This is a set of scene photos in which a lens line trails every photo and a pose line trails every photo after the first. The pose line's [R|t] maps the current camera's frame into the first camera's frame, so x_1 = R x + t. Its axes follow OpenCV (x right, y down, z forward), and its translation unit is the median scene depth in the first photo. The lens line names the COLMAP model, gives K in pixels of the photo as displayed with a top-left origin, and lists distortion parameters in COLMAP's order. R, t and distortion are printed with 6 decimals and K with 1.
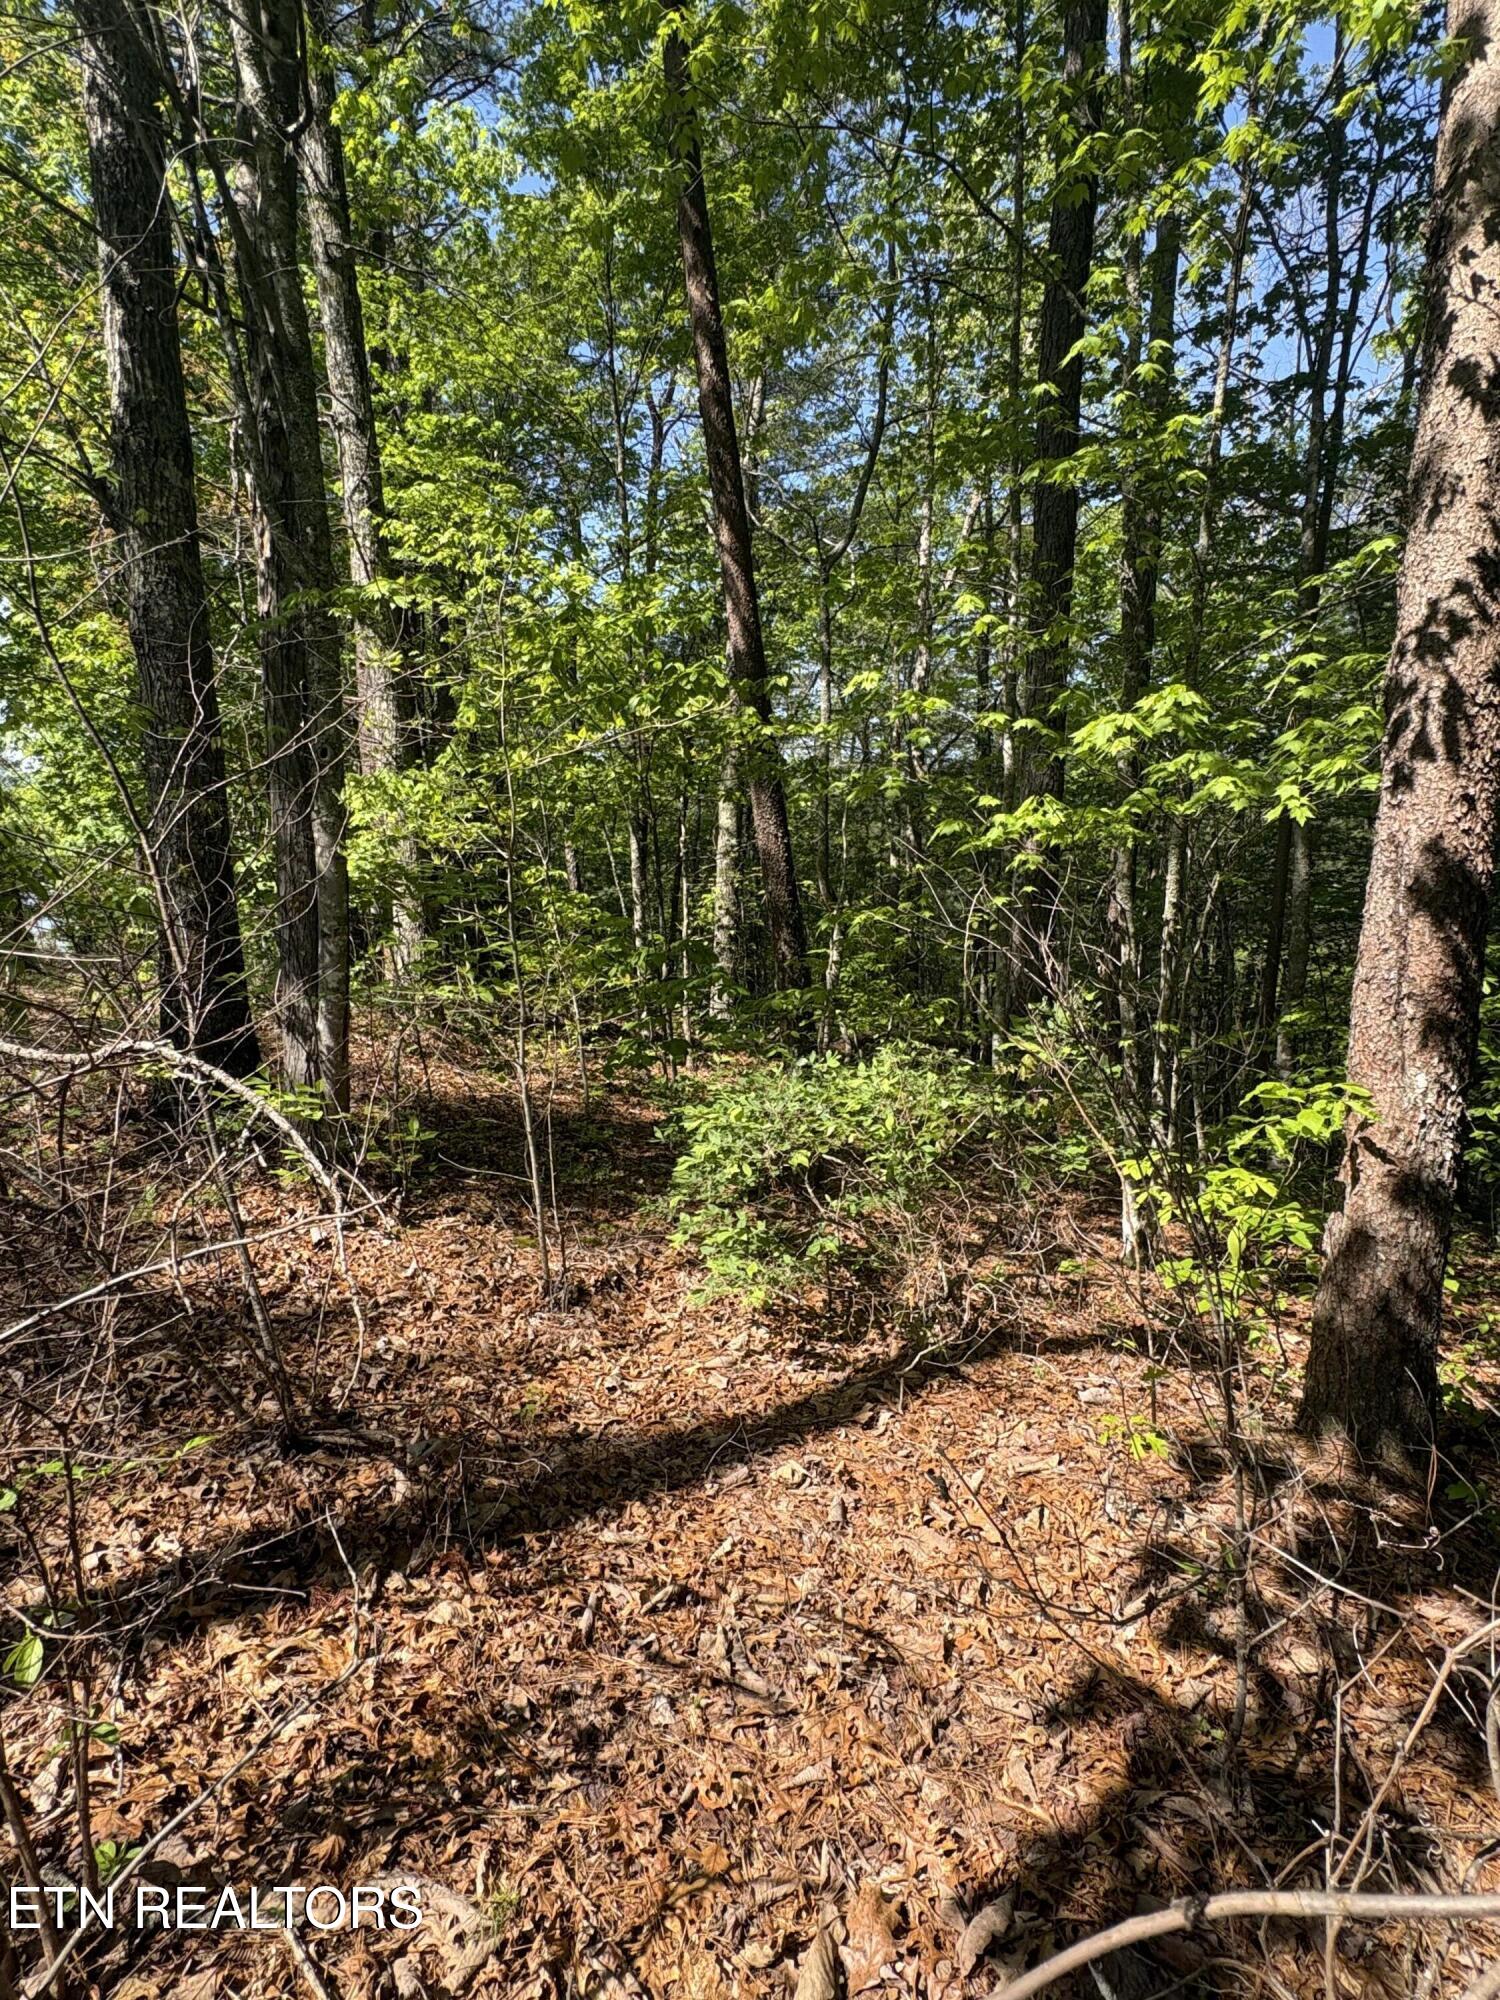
lens RADIAL K [[984.0, 0, 744.3], [0, 984.0, 993.7], [0, 0, 1]] dist [0.001553, 0.000382]
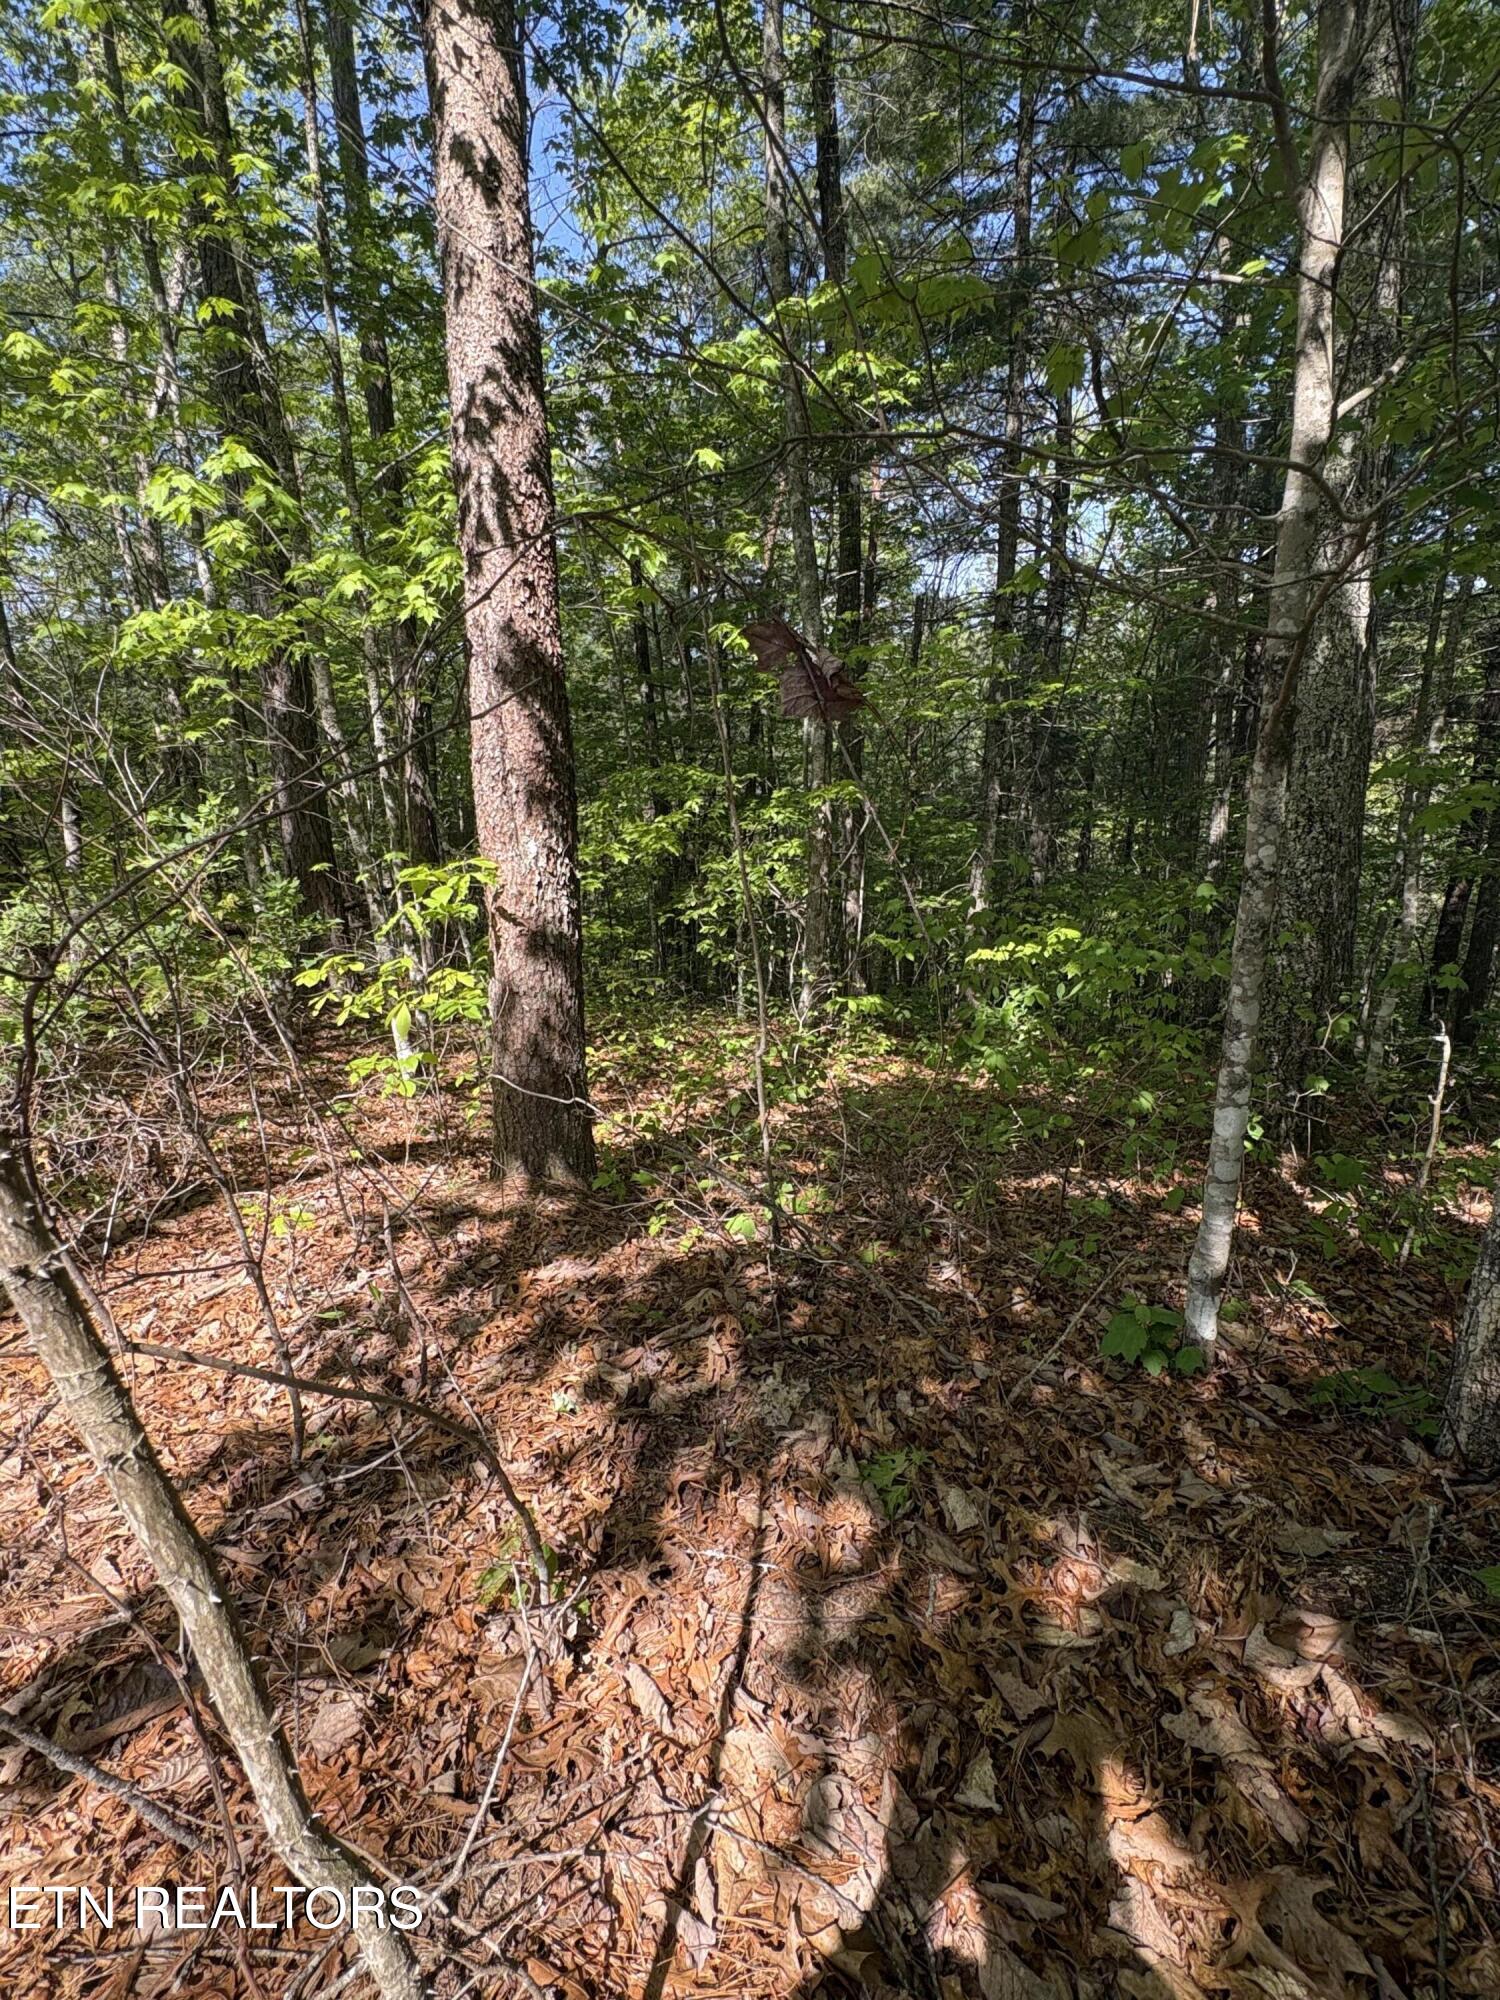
lens RADIAL K [[984.0, 0, 741.8], [0, 984.0, 1001.9], [0, 0, 1]] dist [0.001553, 0.000382]
pose [[0.803785, -0.189069, 0.564077, 0.213816], [0.116823, 0.979857, 0.161964, 0.108126], [-0.583337, -0.064287, 0.809682, -0.060130]]
